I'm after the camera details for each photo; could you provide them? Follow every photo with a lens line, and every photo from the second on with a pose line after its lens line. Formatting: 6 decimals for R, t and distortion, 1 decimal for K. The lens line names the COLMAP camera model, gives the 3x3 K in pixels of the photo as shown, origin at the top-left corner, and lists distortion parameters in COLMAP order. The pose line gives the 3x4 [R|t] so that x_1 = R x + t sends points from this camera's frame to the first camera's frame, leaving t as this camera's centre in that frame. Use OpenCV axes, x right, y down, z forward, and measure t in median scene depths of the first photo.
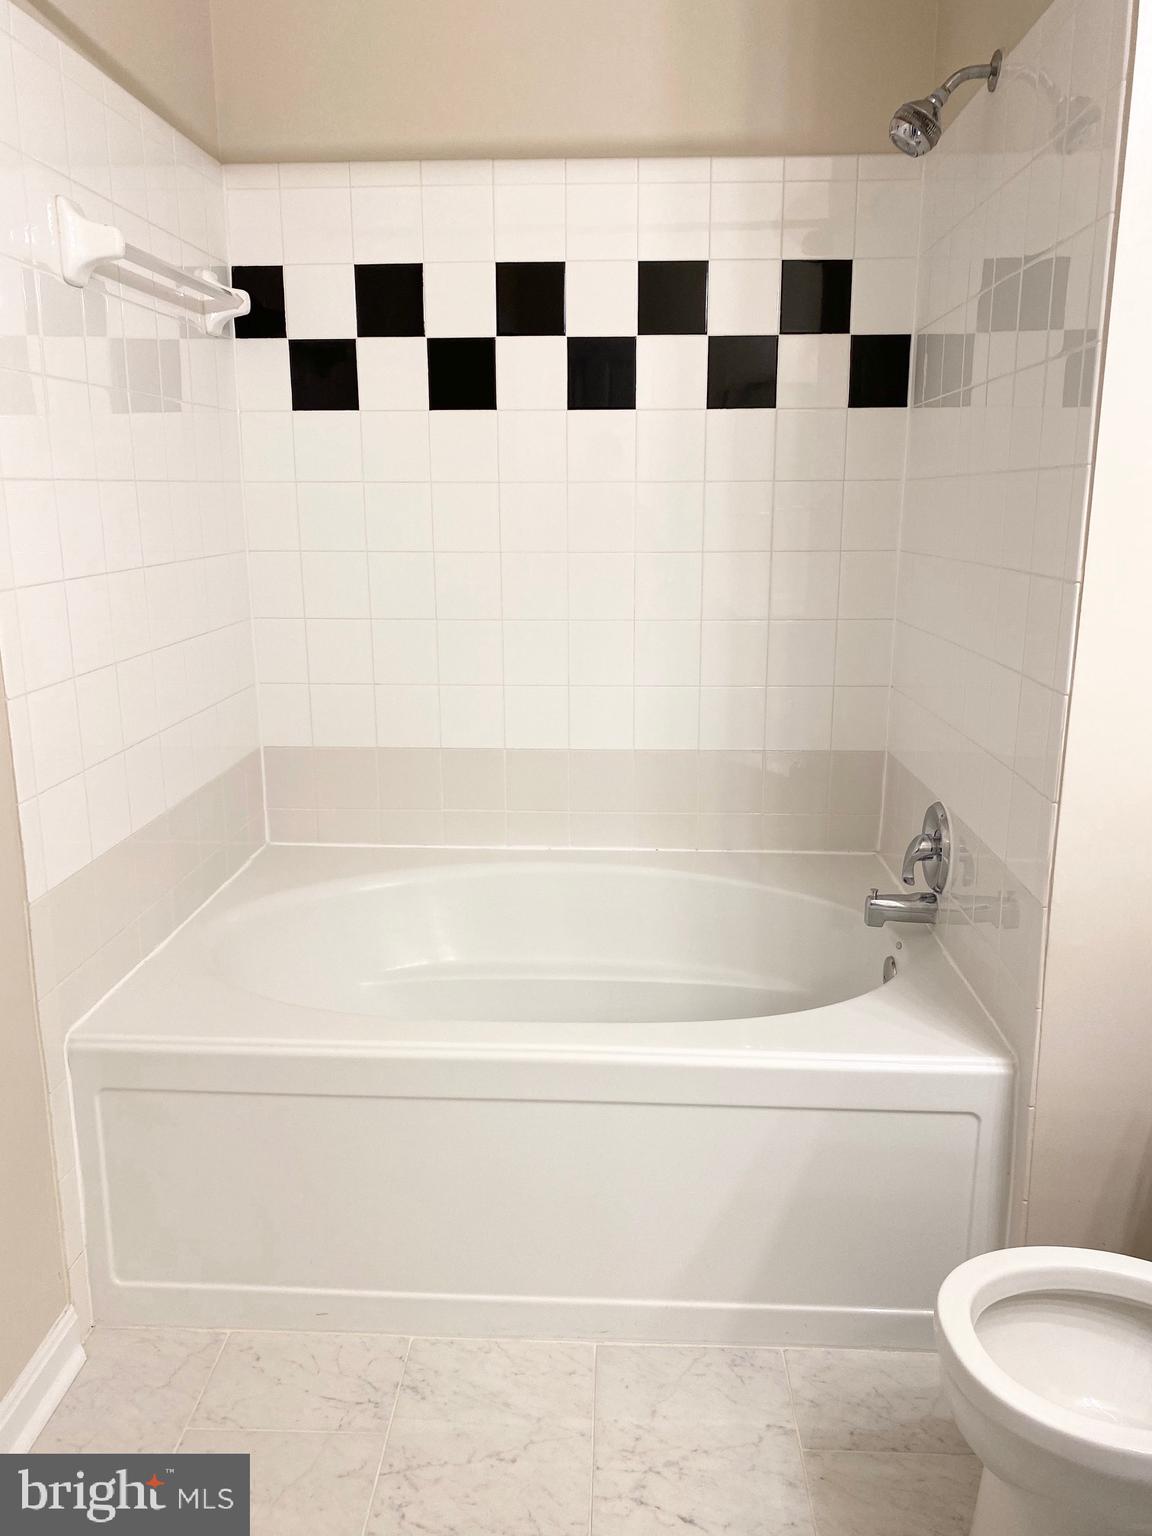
lens RADIAL K [[1190.6, 0, 575.0], [0, 1190.6, 756.3], [0, 0, 1]] dist [0.021403, -0.006483]
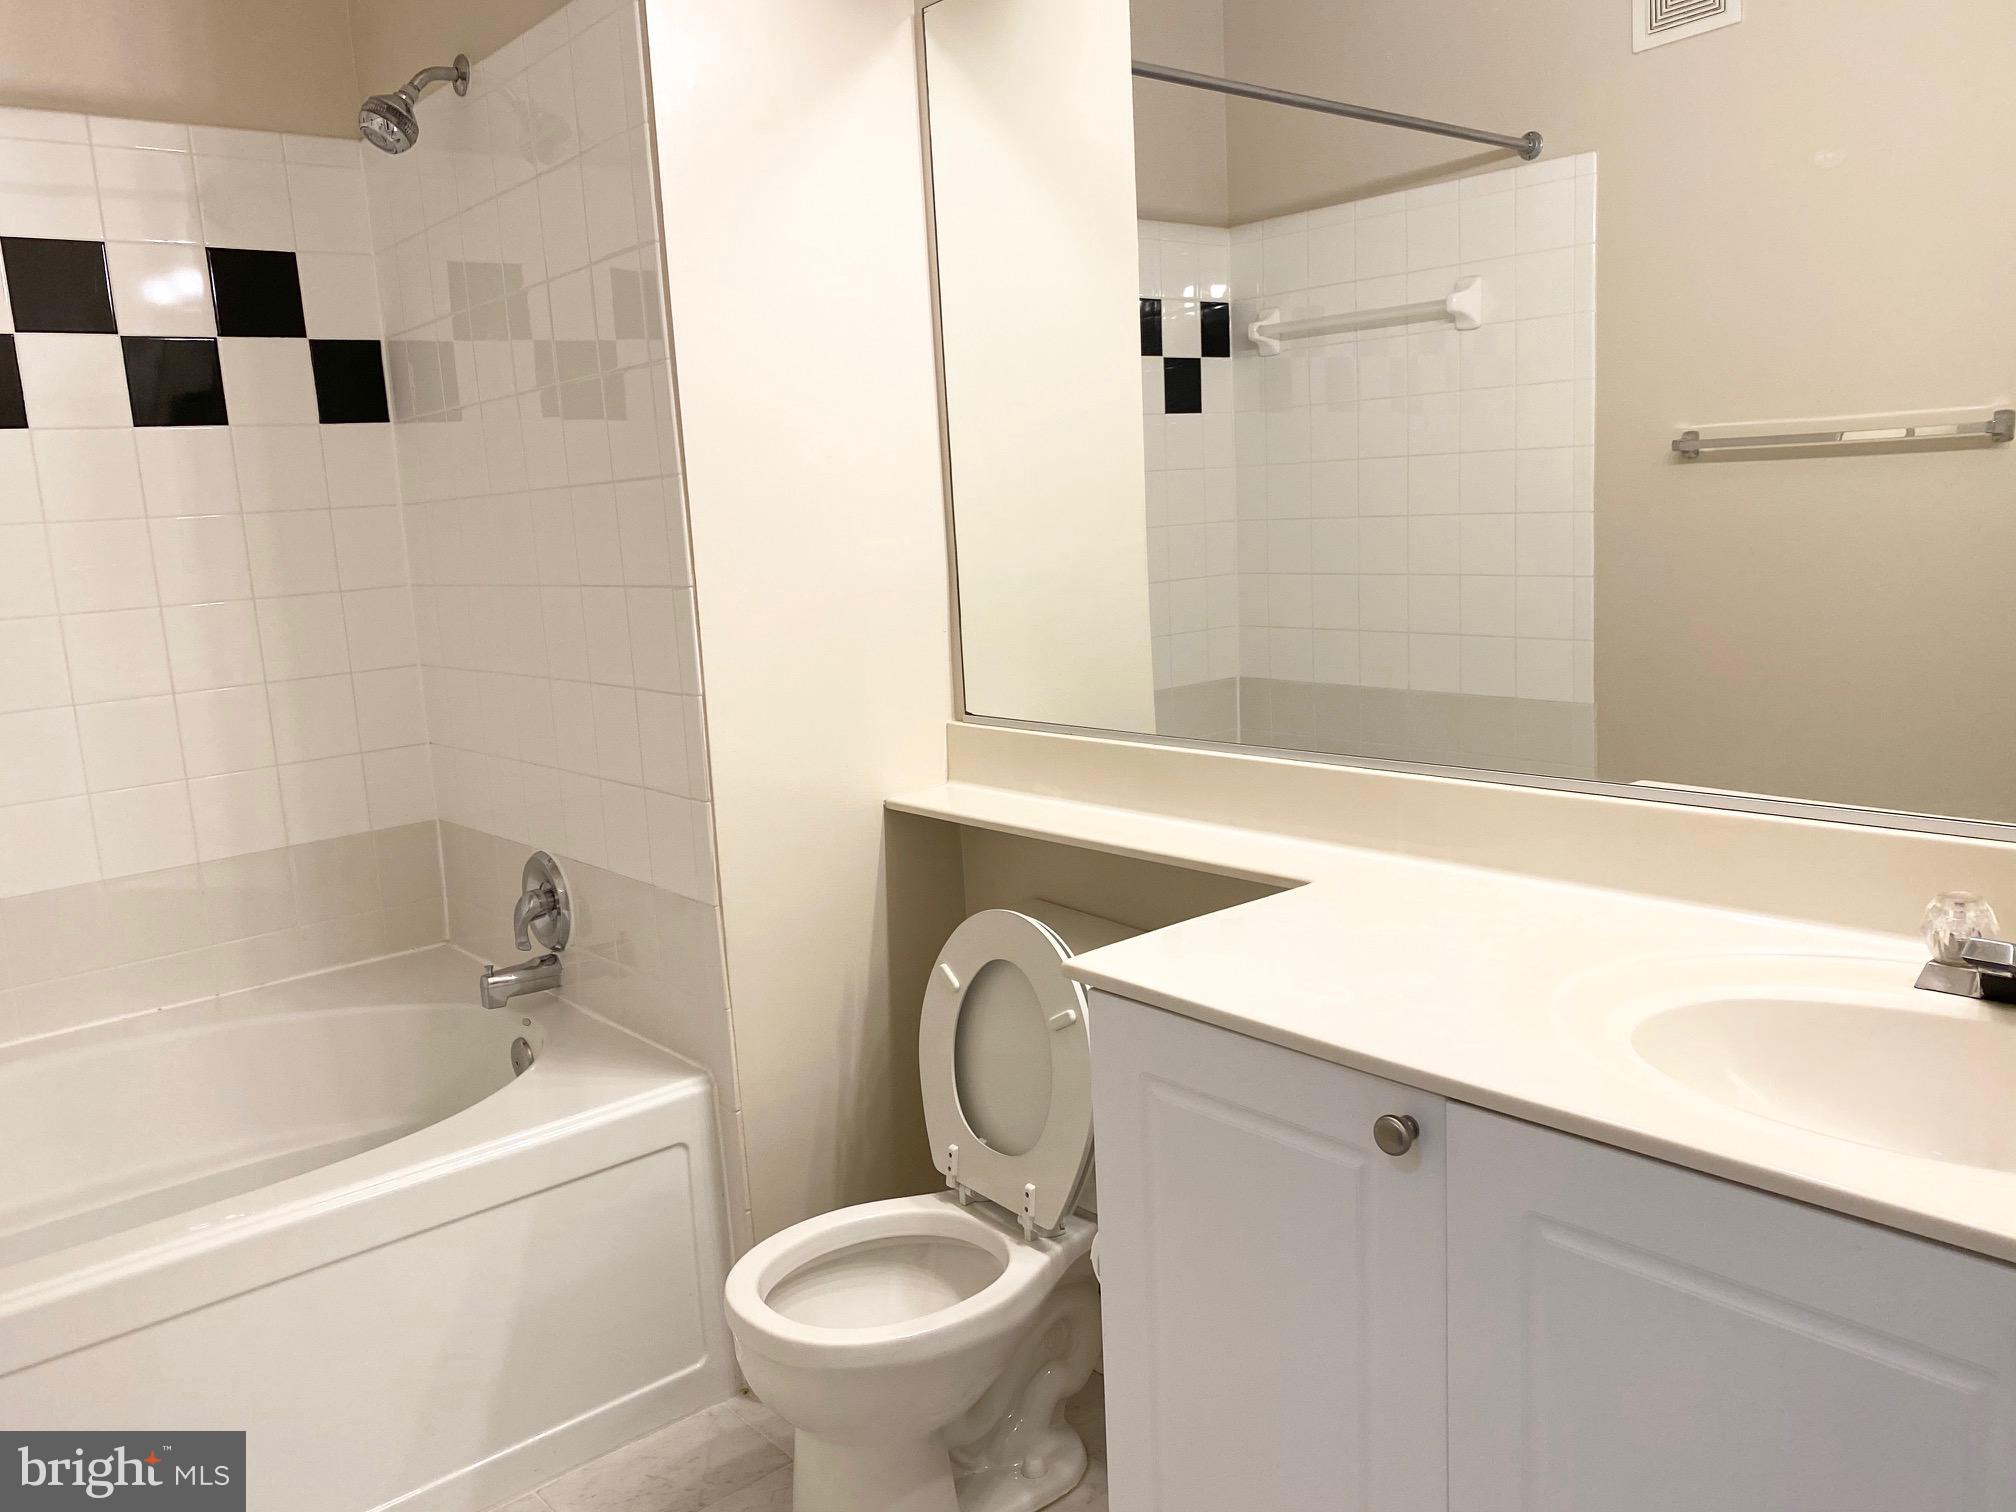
lens RADIAL K [[1535.2, 0, 1020.0], [0, 1535.2, 756.7], [0, 0, 1]] dist [0.007145, -0.003836]
pose [[0.716735, -0.155761, 0.679727, -0.216875], [0.206512, 0.978423, 0.006452, 0.036747], [-0.666066, 0.135747, 0.733436, -0.103433]]
